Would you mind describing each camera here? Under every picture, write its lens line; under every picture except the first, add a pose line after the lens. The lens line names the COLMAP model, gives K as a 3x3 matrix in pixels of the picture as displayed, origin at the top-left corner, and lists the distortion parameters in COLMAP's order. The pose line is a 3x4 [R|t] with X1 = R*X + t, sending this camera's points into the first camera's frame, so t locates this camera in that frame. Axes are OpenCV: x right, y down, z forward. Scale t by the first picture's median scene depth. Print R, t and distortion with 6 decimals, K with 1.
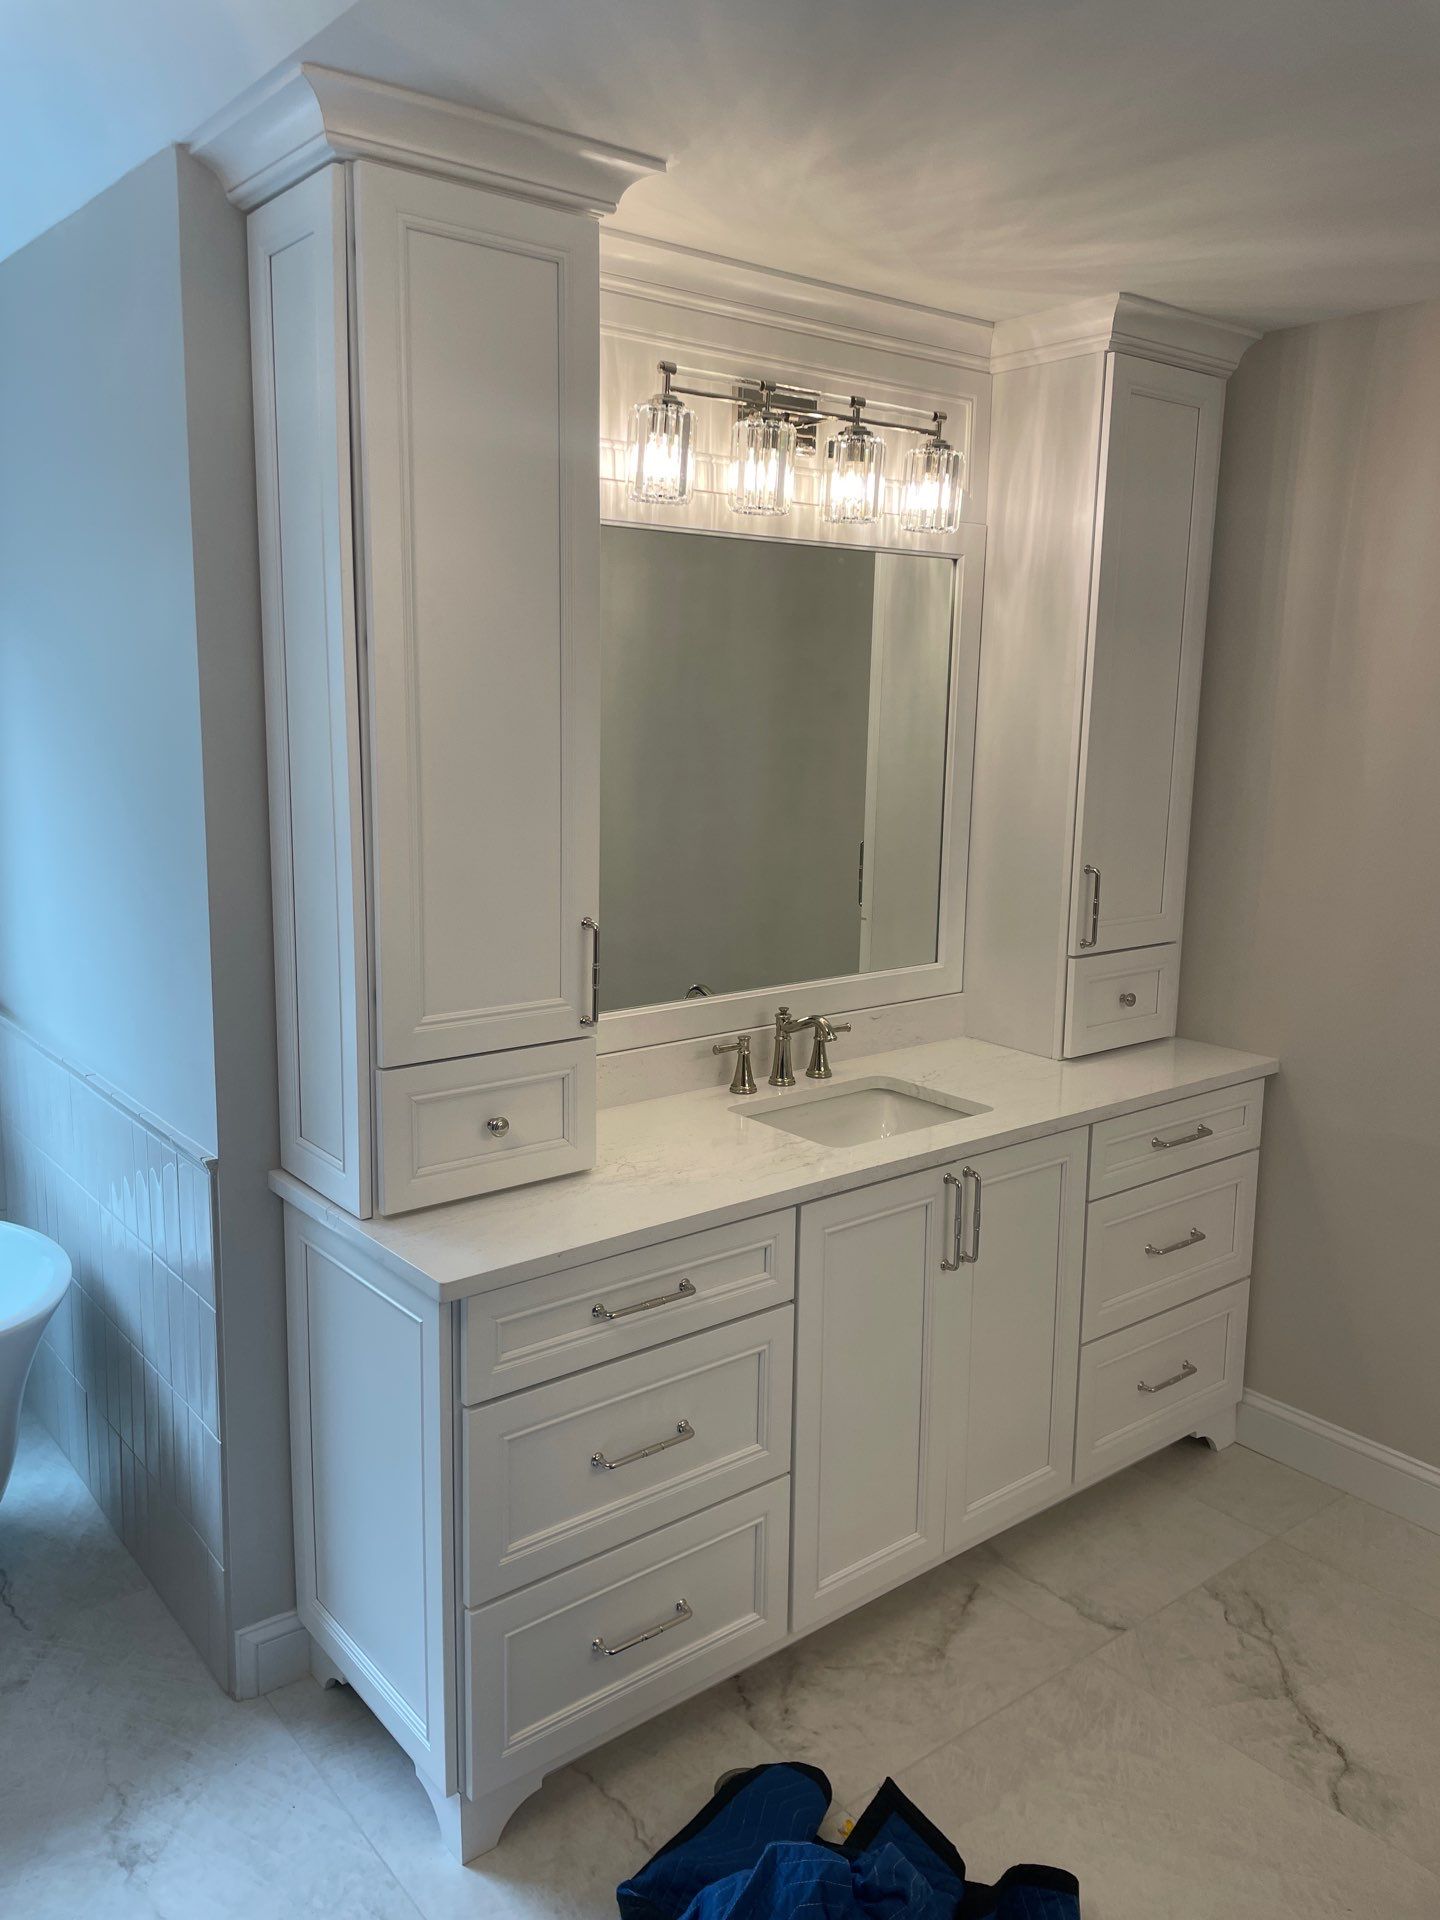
lens RADIAL K [[1443.4, 0, 713.0], [0, 1443.4, 940.9], [0, 0, 1]] dist [0.081975, -0.102089]
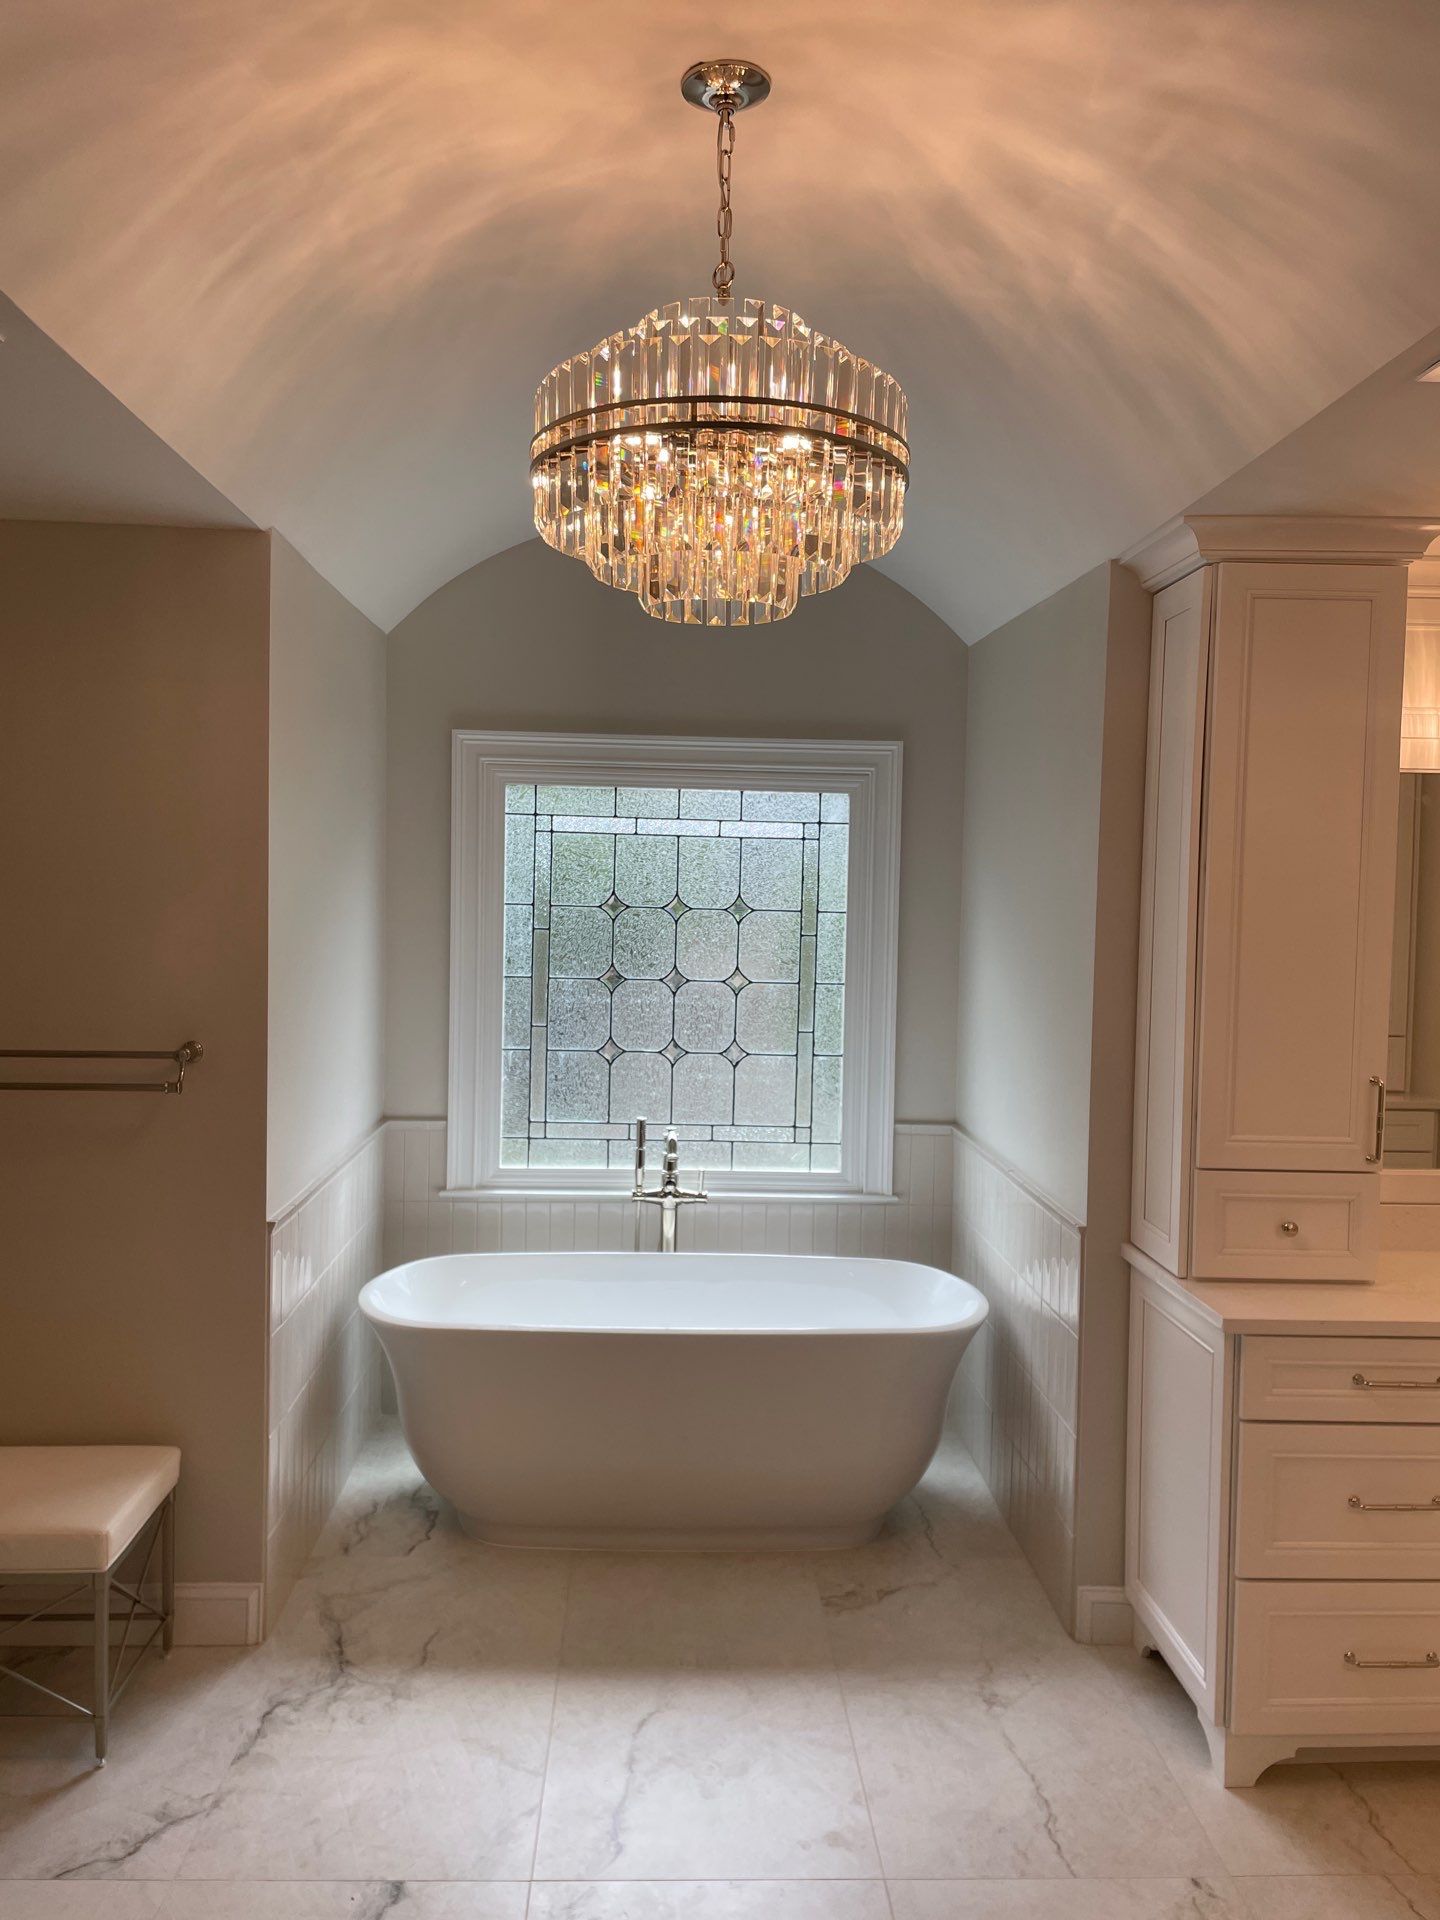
lens RADIAL K [[1443.4, 0, 709.7], [0, 1443.4, 944.0], [0, 0, 1]] dist [0.081975, -0.102089]
pose [[0.805038, 0.022724, -0.592787, 0.187604], [-0.107510, 0.988308, -0.108119, 0.065504], [0.583399, 0.150770, 0.798069, -0.366486]]
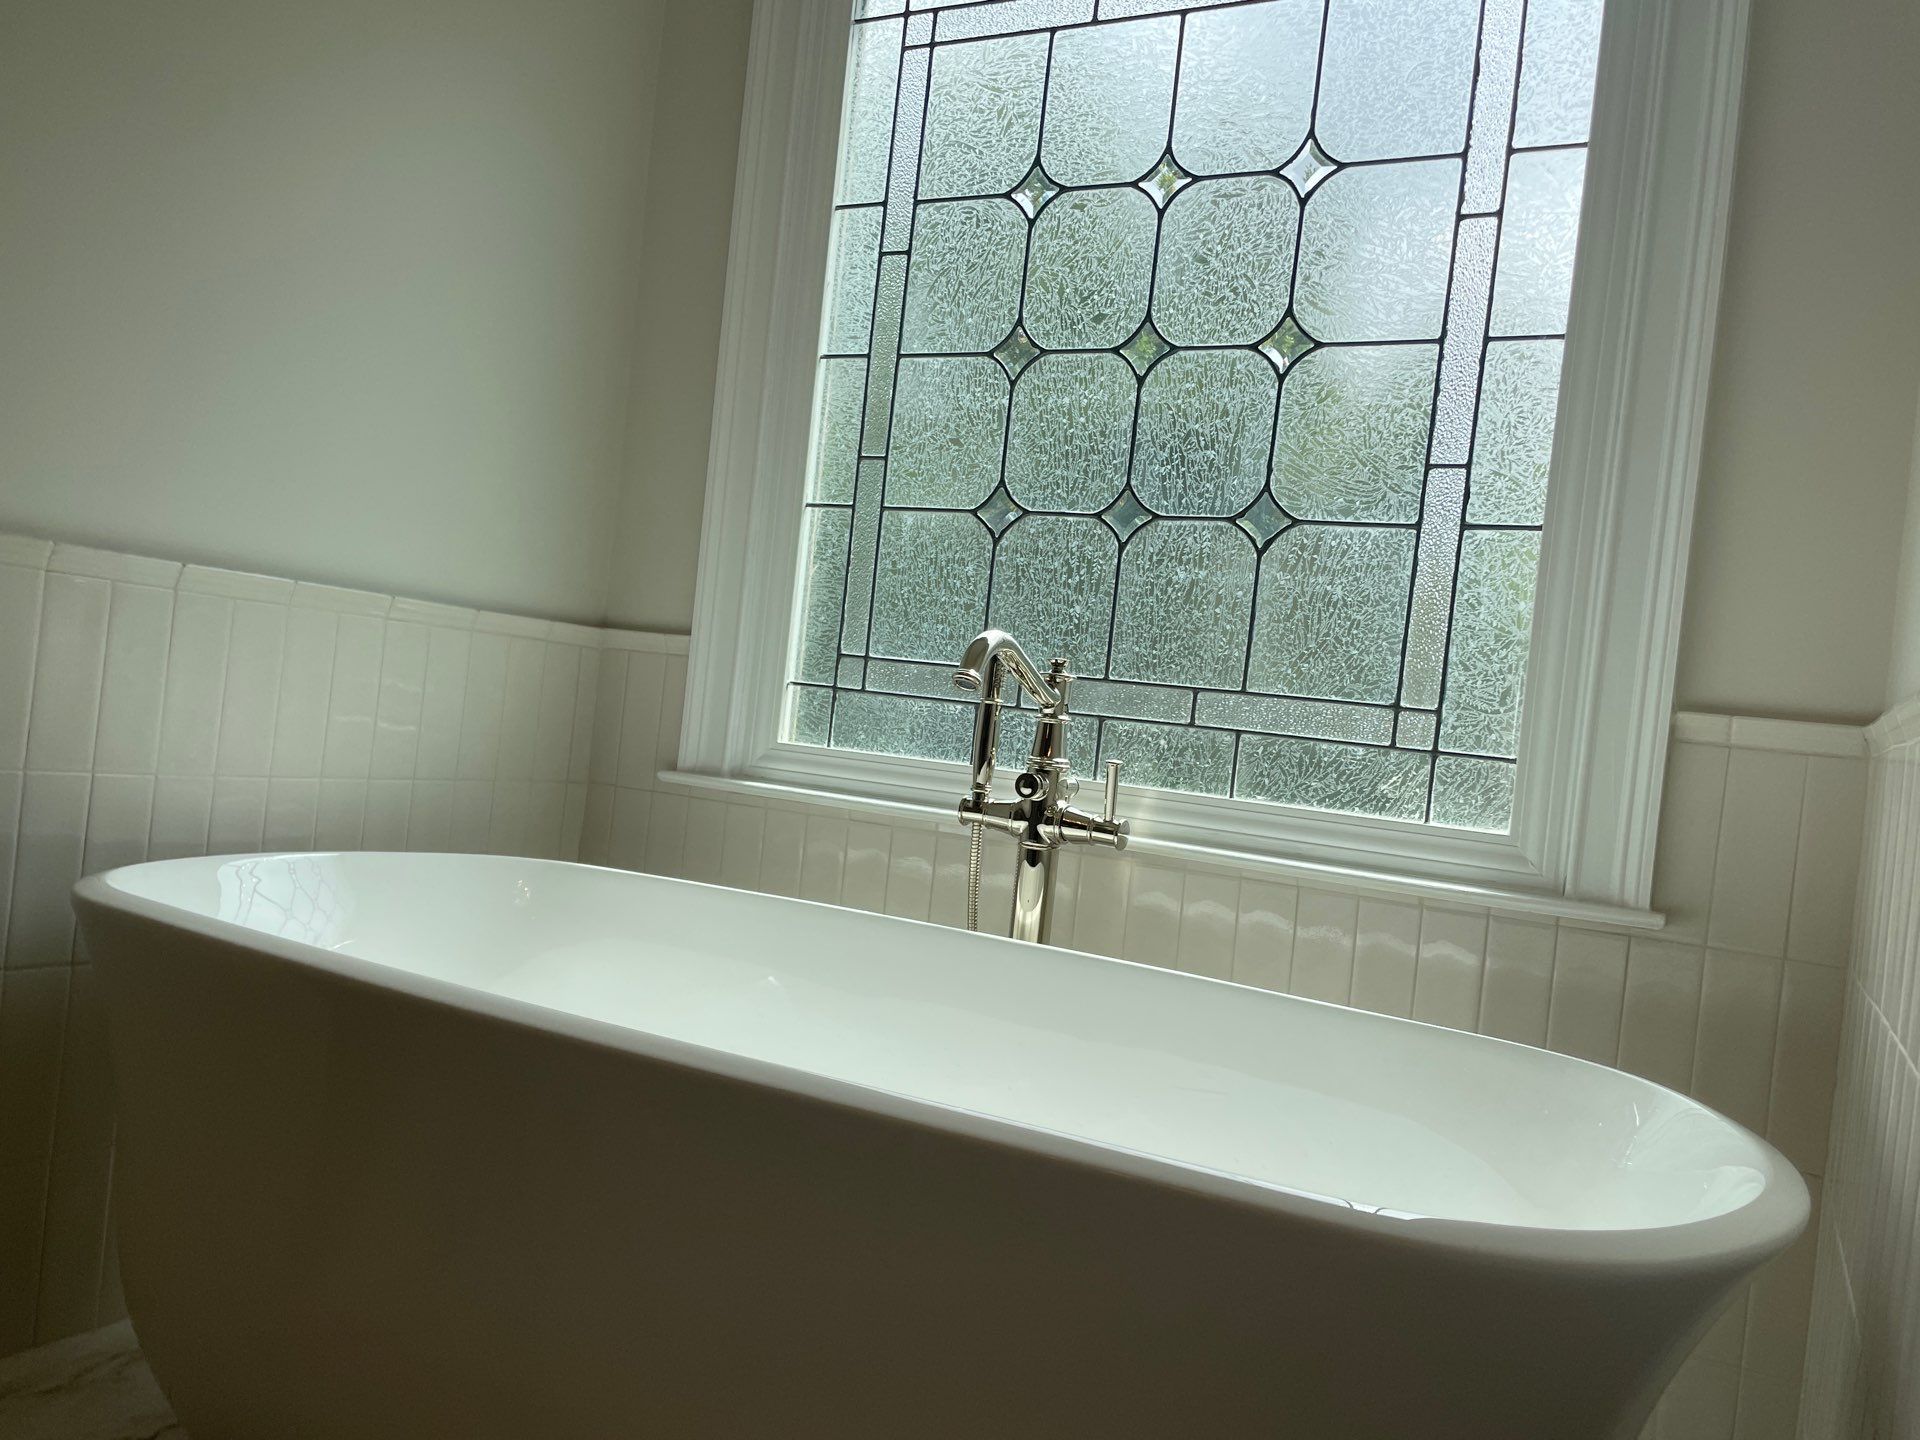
lens RADIAL K [[1443.4, 0, 959.3], [0, 1443.4, 734.5], [0, 0, 1]] dist [0.081975, -0.102089]
pose [[0.397288, 0.061176, -0.915652, -0.237512], [-0.239333, 0.970153, -0.039026, 0.181549], [0.885935, 0.234651, 0.400072, 0.740866]]
